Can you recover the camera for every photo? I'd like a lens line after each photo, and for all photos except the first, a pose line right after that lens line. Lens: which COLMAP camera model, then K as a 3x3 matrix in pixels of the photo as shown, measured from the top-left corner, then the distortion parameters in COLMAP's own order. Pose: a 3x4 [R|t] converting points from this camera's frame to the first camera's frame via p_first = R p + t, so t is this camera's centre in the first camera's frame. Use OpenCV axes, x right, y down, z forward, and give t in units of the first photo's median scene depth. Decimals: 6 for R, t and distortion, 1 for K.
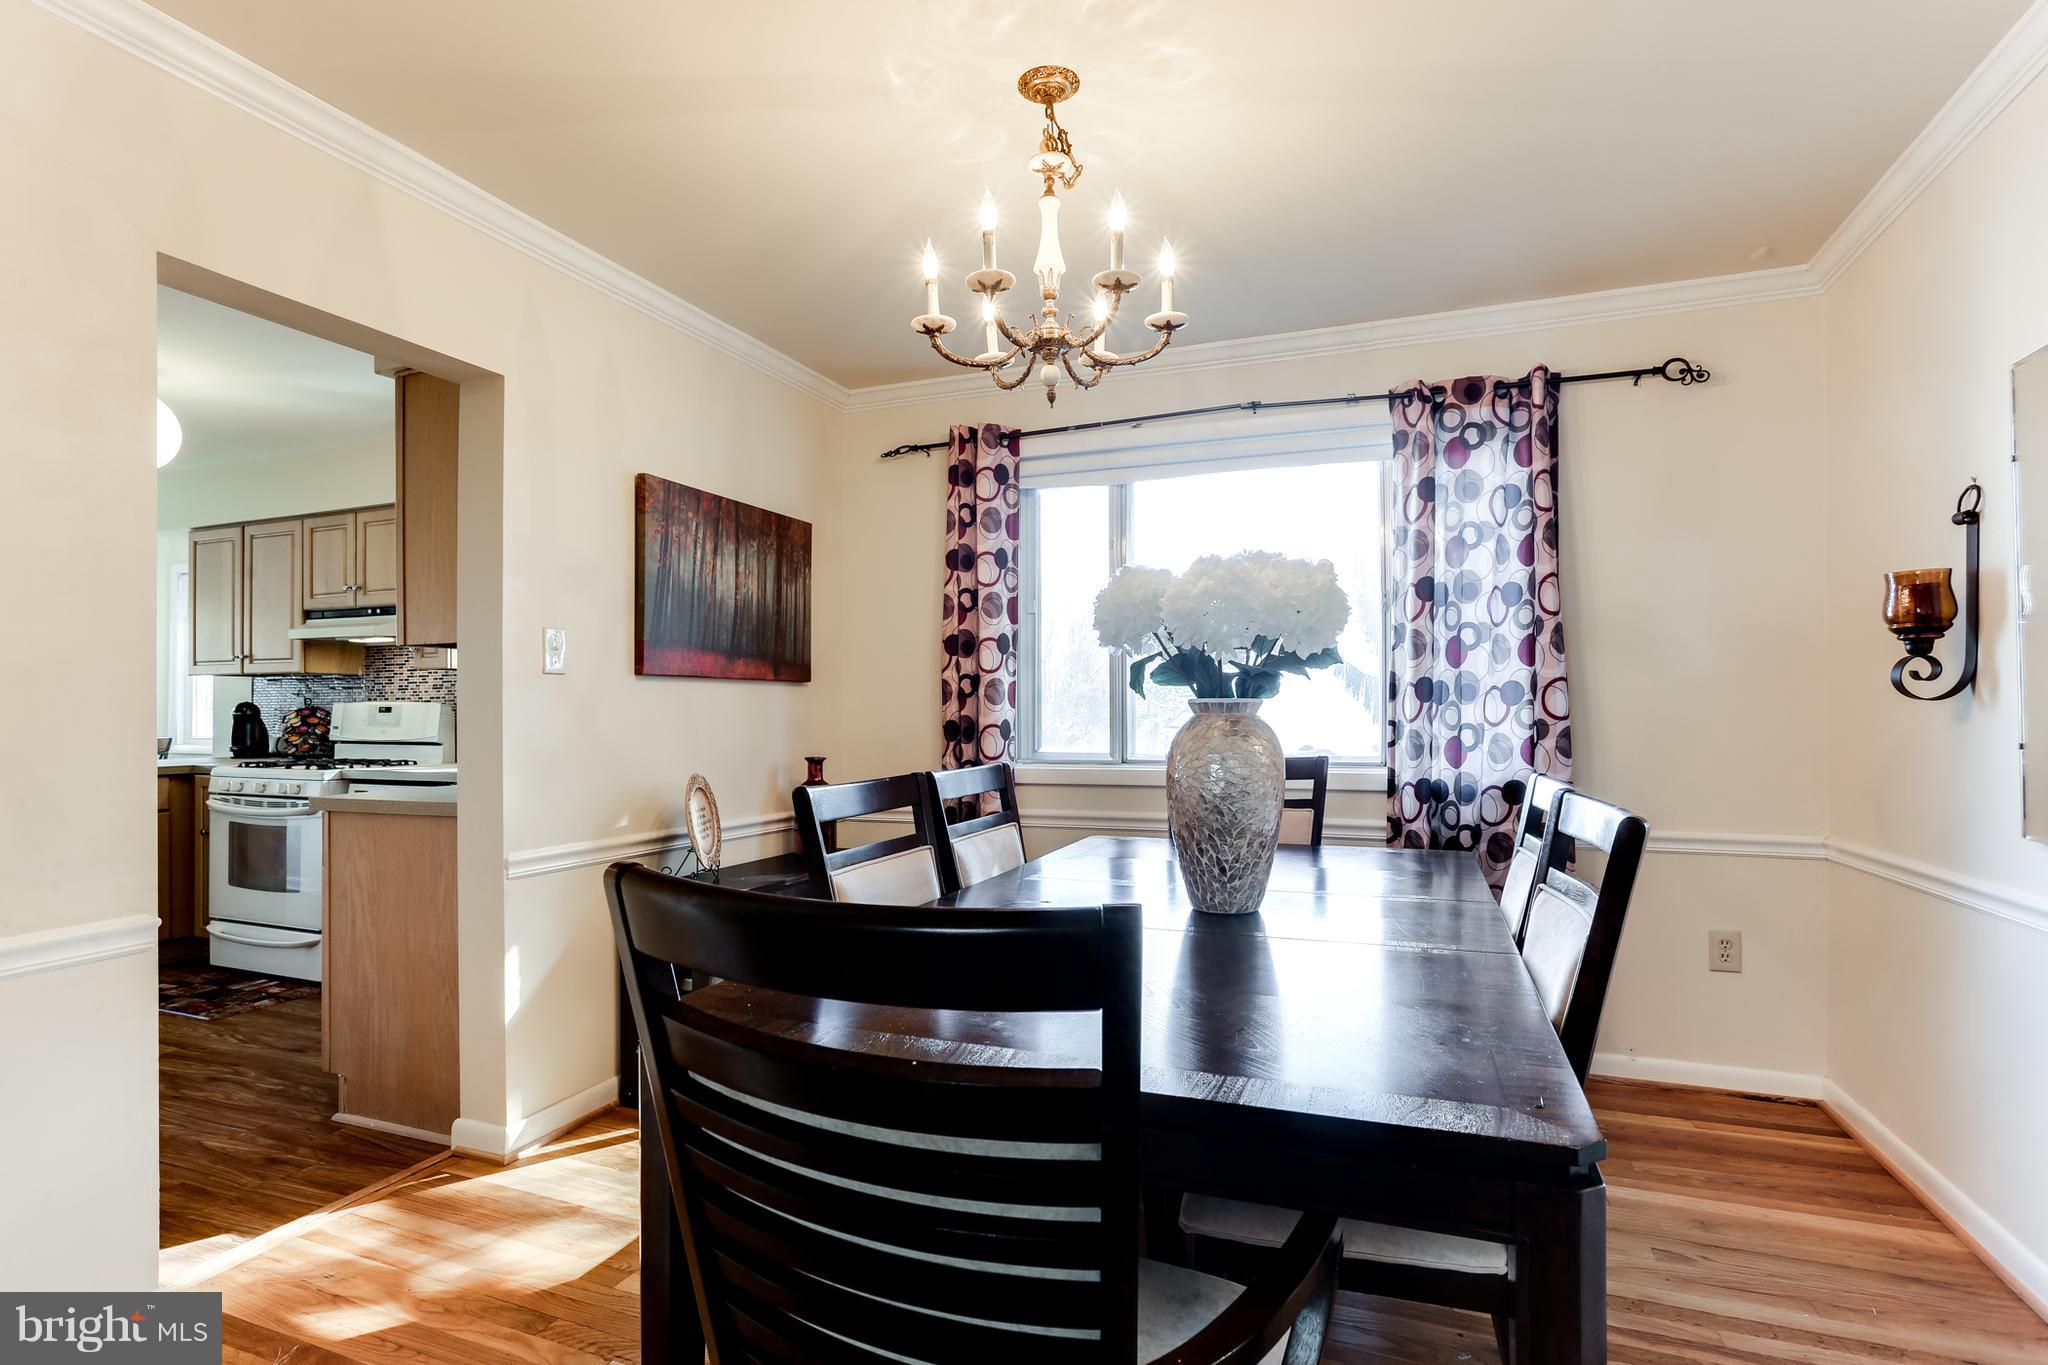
lens RADIAL K [[1016.0, 0, 1015.7], [0, 1016.0, 707.4], [0, 0, 1]] dist [-0.002814, 0.001331]
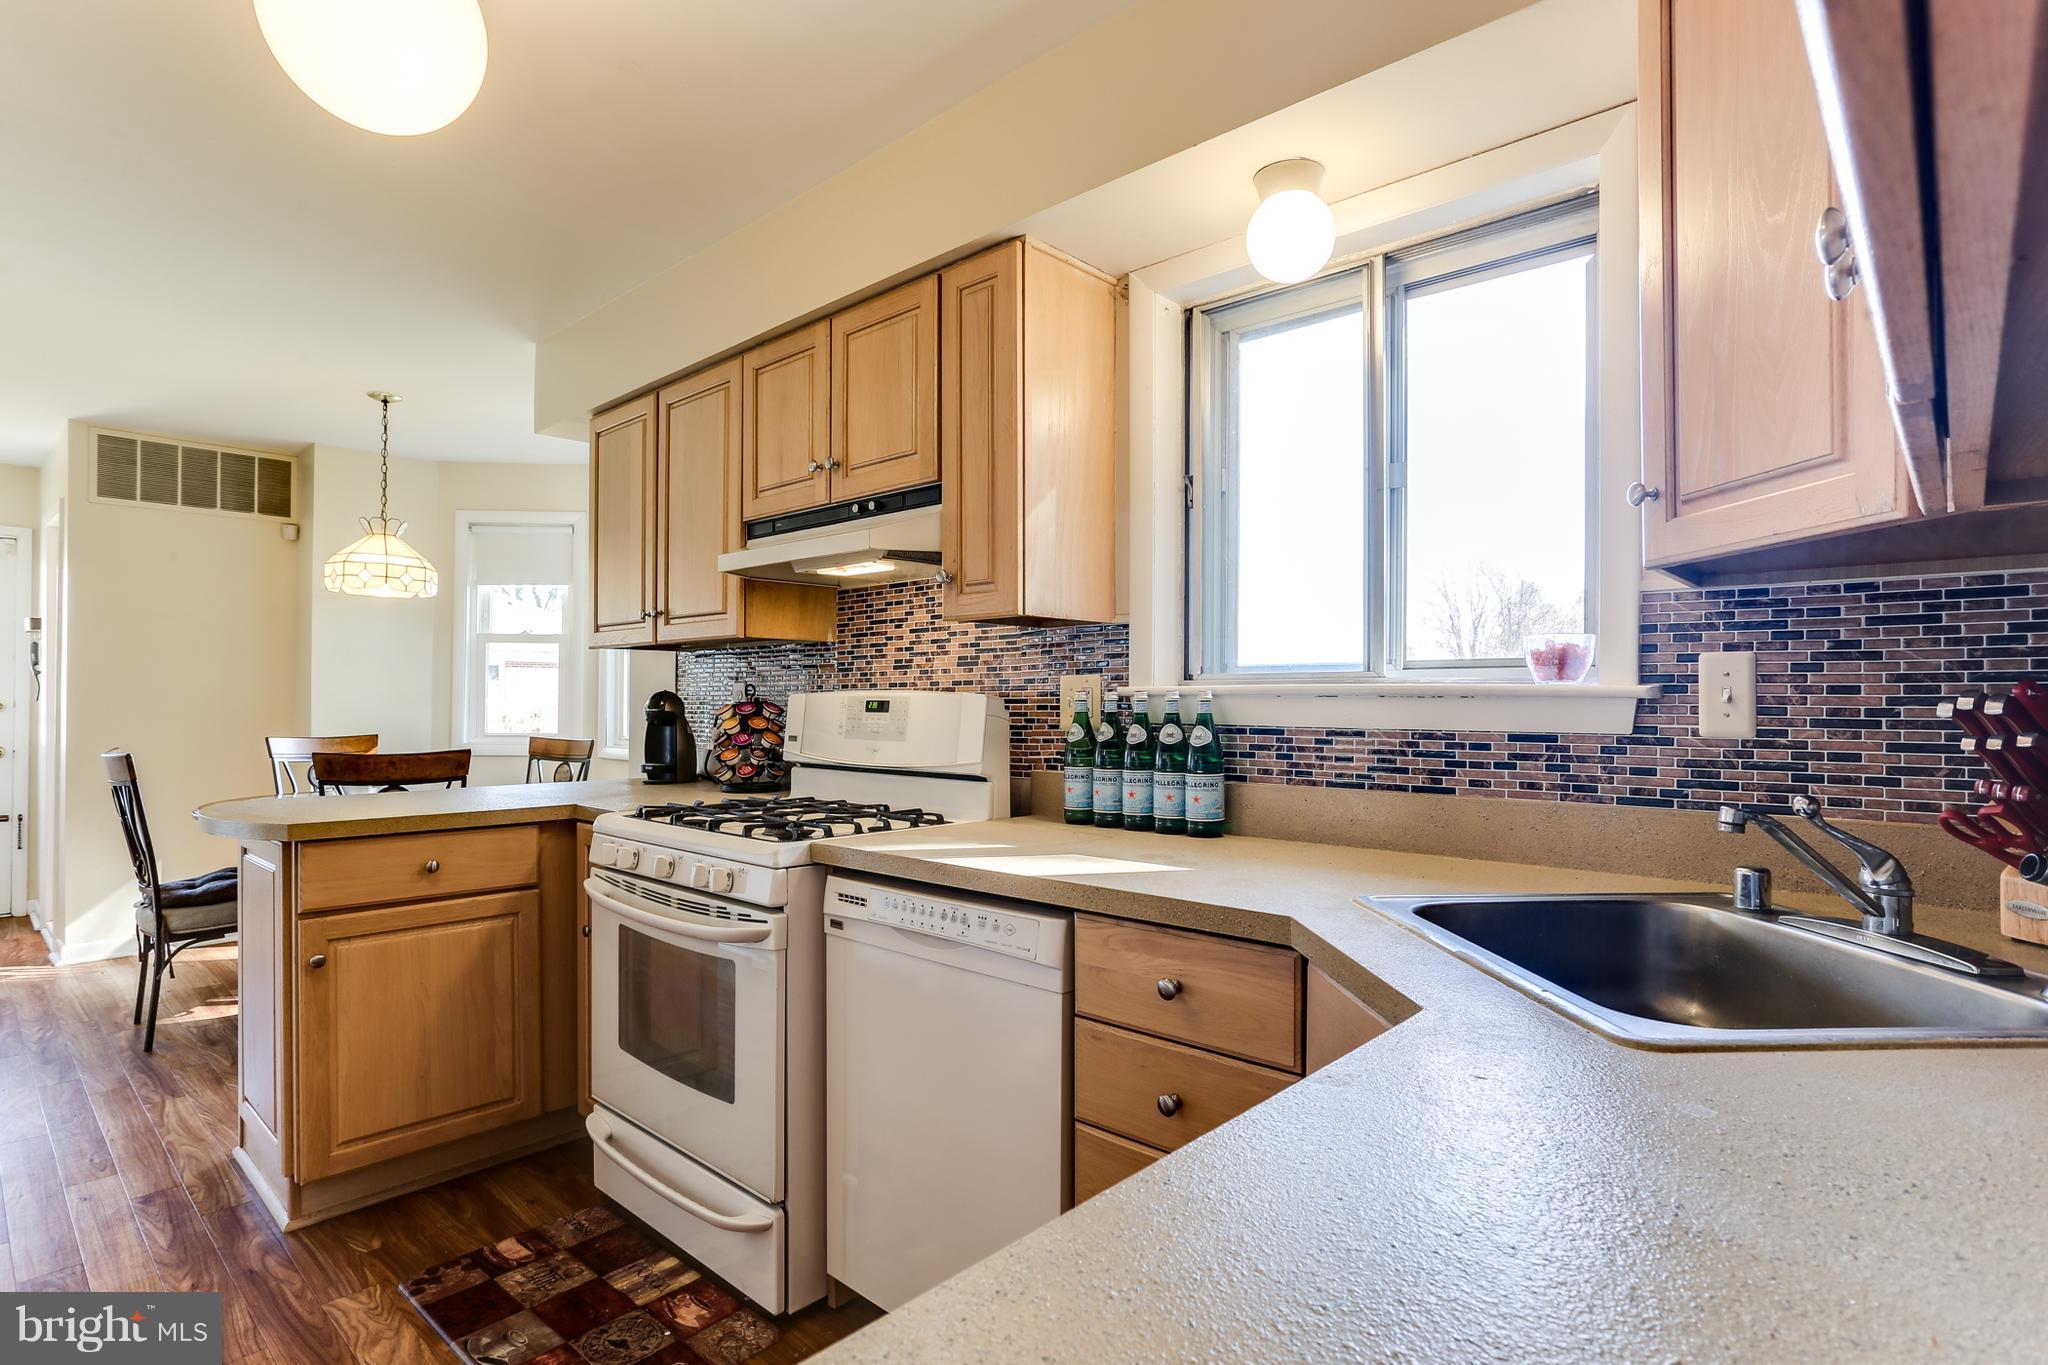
lens RADIAL K [[1016.0, 0, 1015.7], [0, 1016.0, 707.4], [0, 0, 1]] dist [-0.002814, 0.001331]
pose [[0.937466, 0.006794, -0.348011, -0.371310], [-0.003511, 0.999943, 0.010065, -0.002508], [0.348059, -0.008214, 0.937437, 0.534660]]
